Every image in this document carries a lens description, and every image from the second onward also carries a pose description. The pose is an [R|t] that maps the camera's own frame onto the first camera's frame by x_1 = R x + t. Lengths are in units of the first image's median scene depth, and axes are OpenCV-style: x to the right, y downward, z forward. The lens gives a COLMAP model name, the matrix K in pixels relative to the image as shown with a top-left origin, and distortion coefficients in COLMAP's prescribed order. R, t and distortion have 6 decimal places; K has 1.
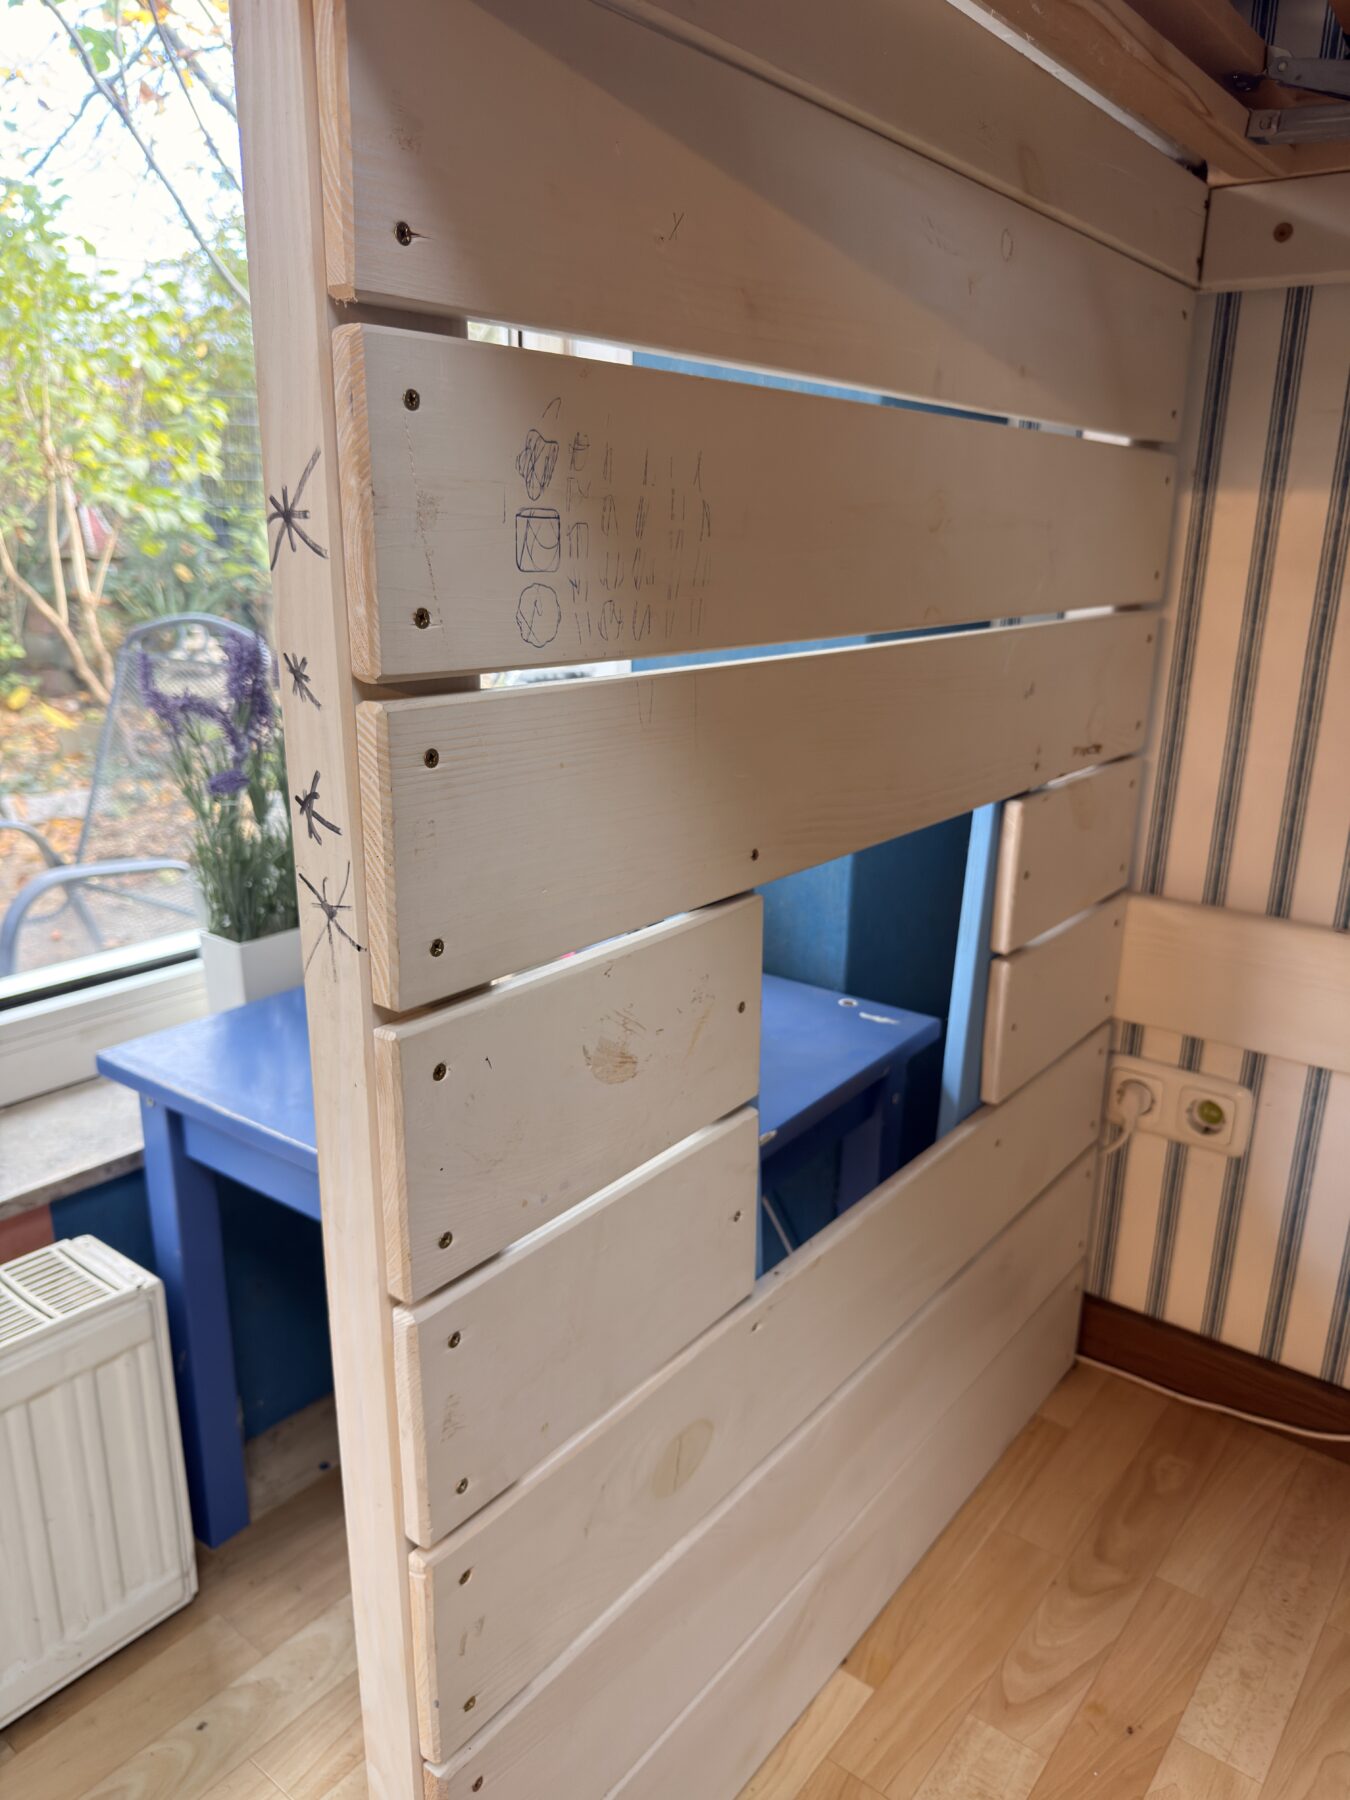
lens RADIAL K [[1303.8, 0, 664.2], [0, 1303.8, 928.5], [0, 0, 1]] dist [0.040640, -0.032384]
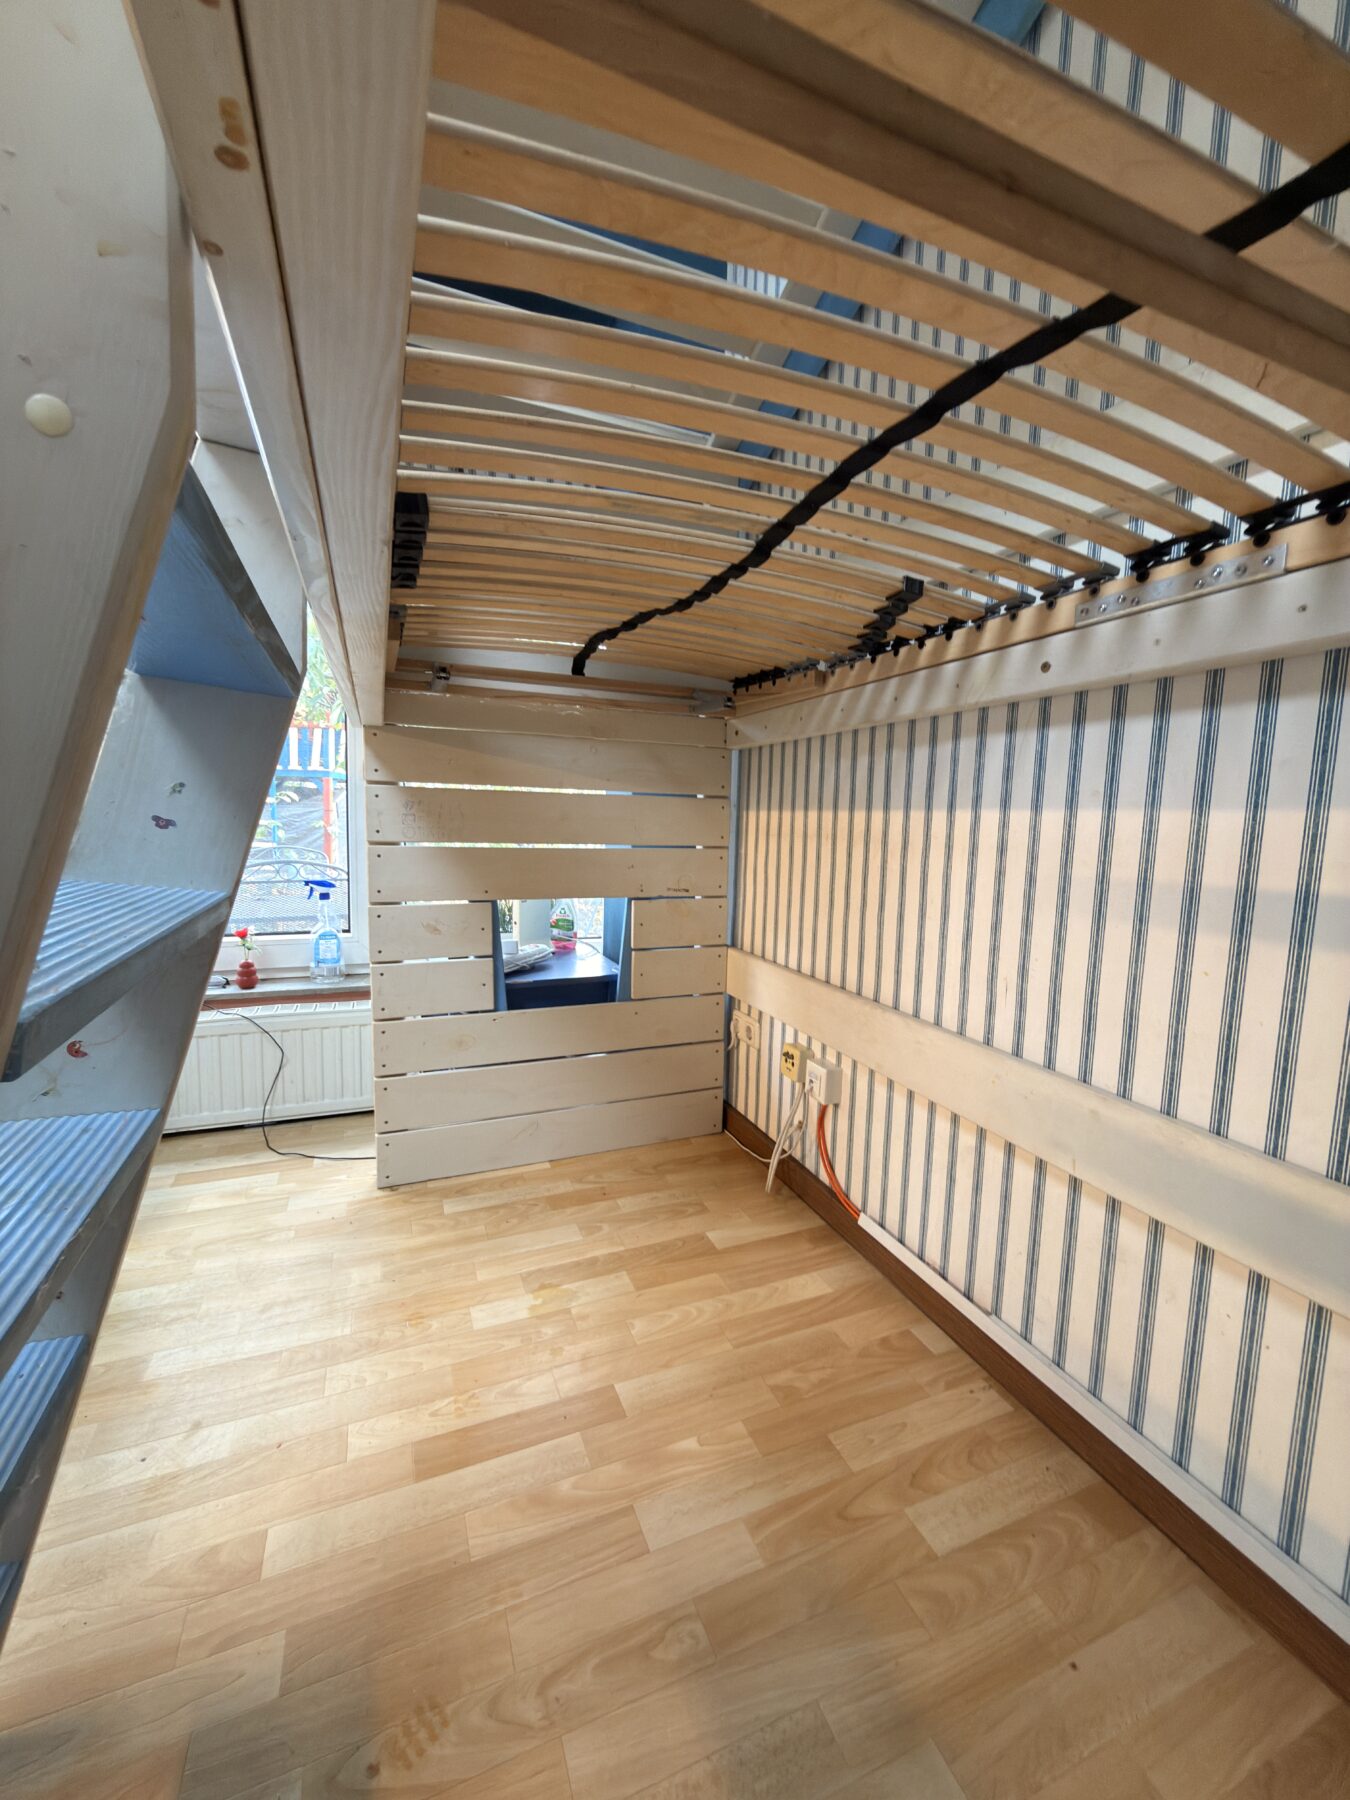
lens RADIAL K [[728.7, 0, 670.9], [0, 728.7, 899.8], [0, 0, 1]] dist [0.006180, -0.001121]
pose [[0.865775, 0.065991, -0.496063, 1.193375], [-0.161207, 0.975204, -0.151622, 0.155936], [0.473757, 0.211239, 0.854946, -0.496997]]
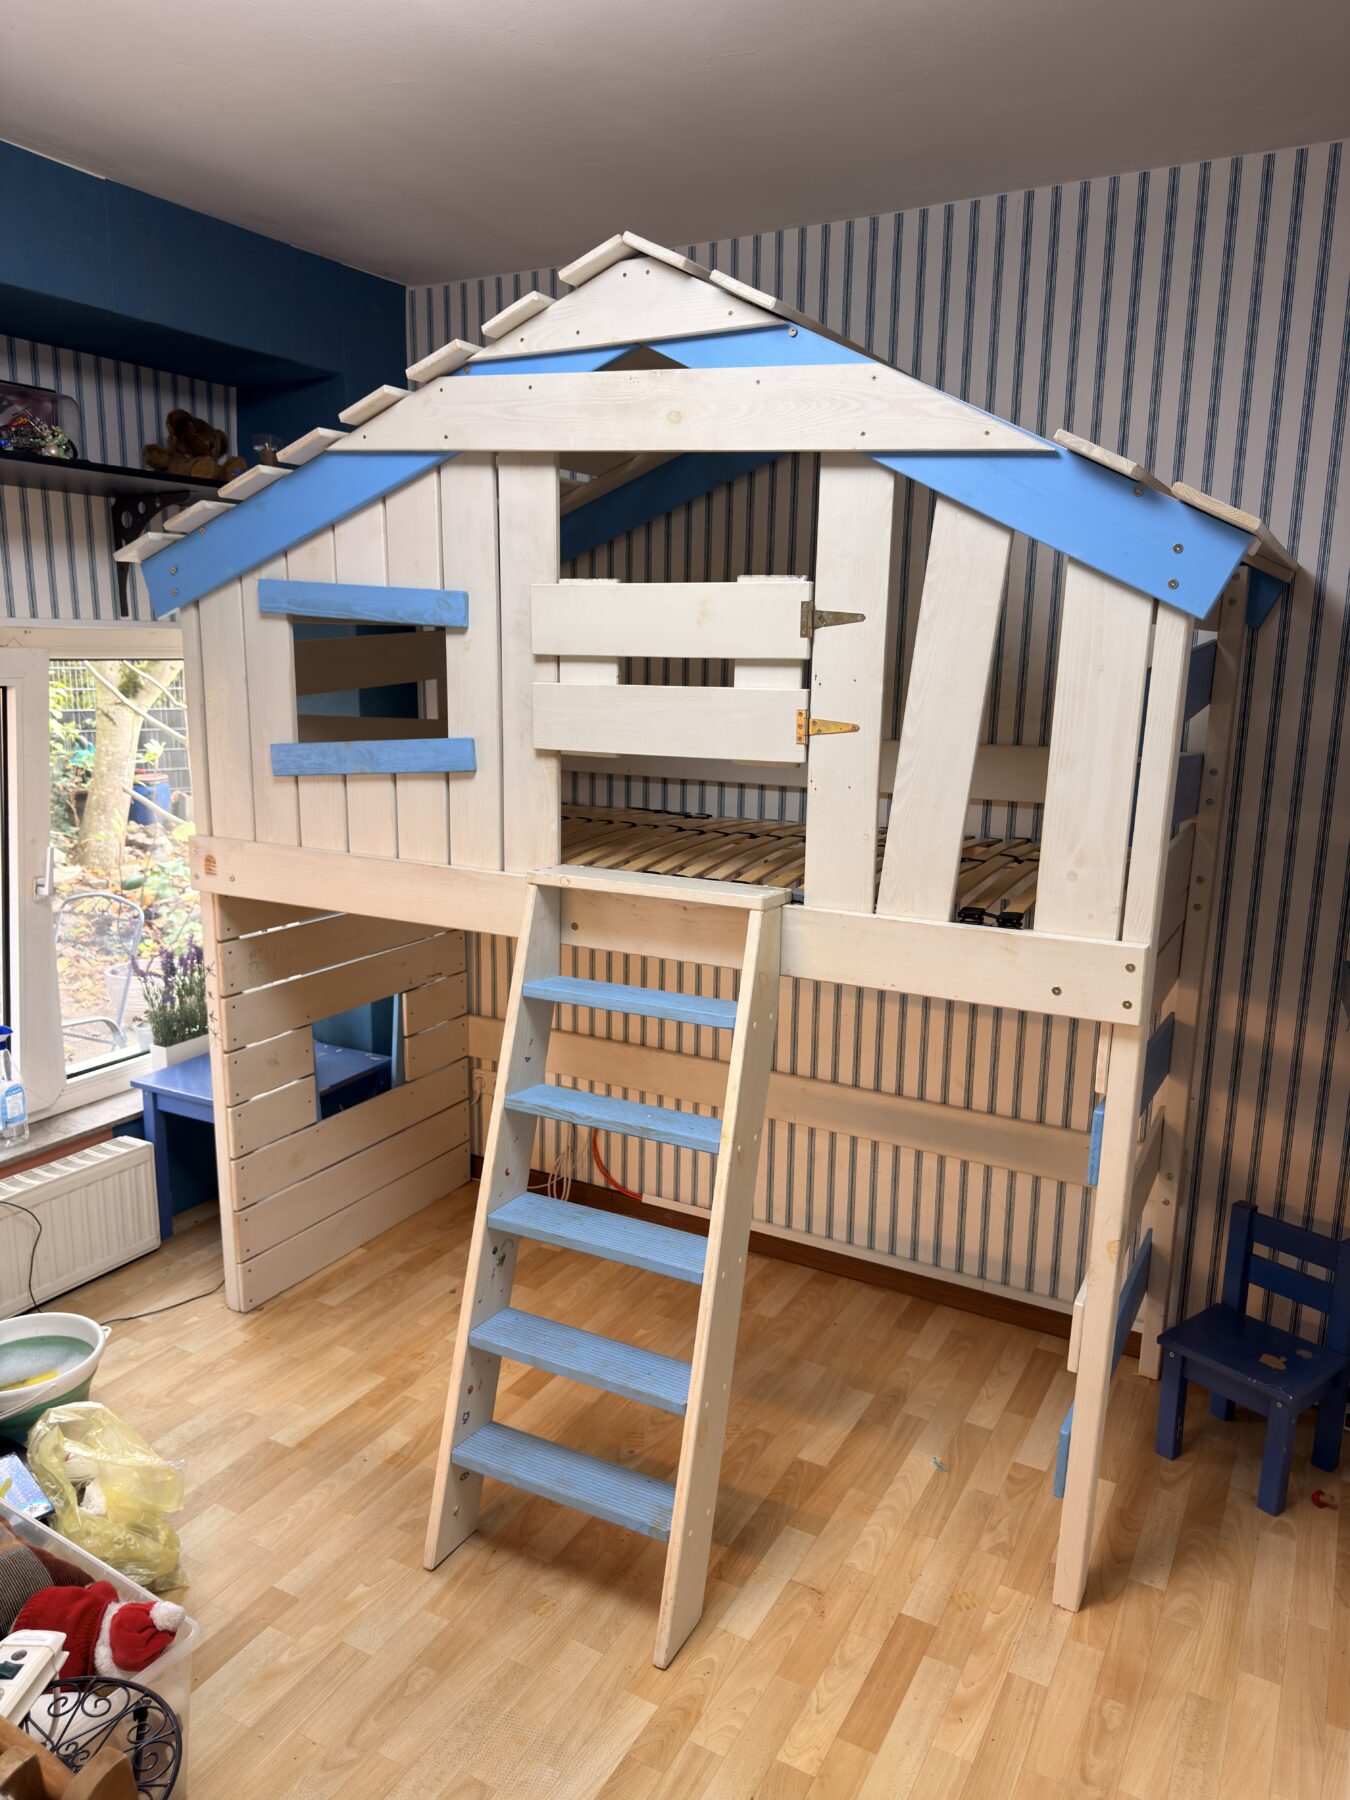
lens RADIAL K [[1303.8, 0, 681.1], [0, 1303.8, 884.1], [0, 0, 1]] dist [0.040640, -0.032384]
pose [[0.986871, -0.031341, 0.158441, 0.436981], [0.048406, 0.993291, -0.105026, 0.017402], [-0.154086, 0.111316, 0.981767, -2.529920]]
